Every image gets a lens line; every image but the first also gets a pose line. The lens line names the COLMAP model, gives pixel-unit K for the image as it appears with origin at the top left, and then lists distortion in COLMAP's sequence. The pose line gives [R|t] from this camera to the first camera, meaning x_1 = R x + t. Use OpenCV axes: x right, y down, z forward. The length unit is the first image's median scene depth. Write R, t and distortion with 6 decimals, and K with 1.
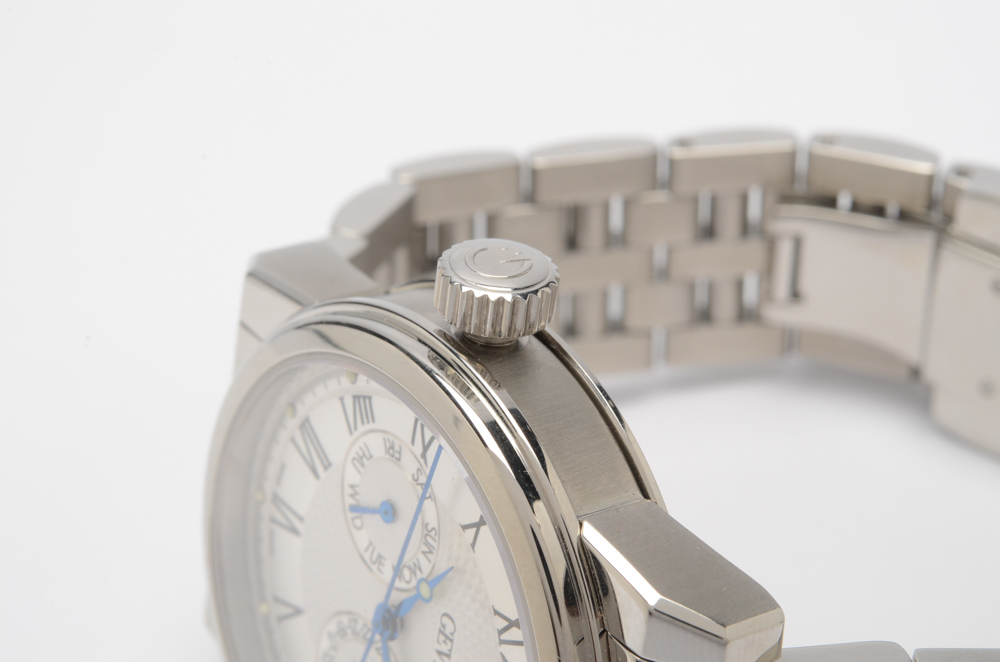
lens RADIAL K [[2622.4, 0, 502.4], [0, 2622.4, 330.6], [0, 0, 1]] dist [-0.055911, 0.000000]
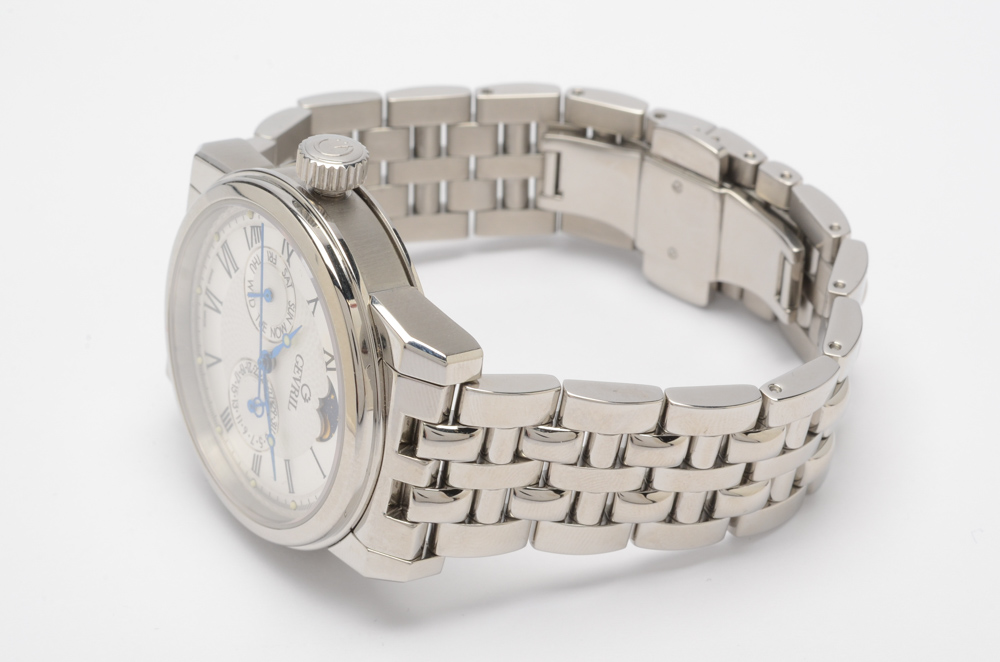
lens RADIAL K [[2622.4, 0, 497.4], [0, 2622.4, 331.8], [0, 0, 1]] dist [-0.055911, 0.000000]
pose [[0.998675, 0.038706, -0.033915, 0.152399], [-0.038707, 0.999250, 0.000621, 0.080815], [0.033914, 0.000693, 0.999425, -0.644053]]
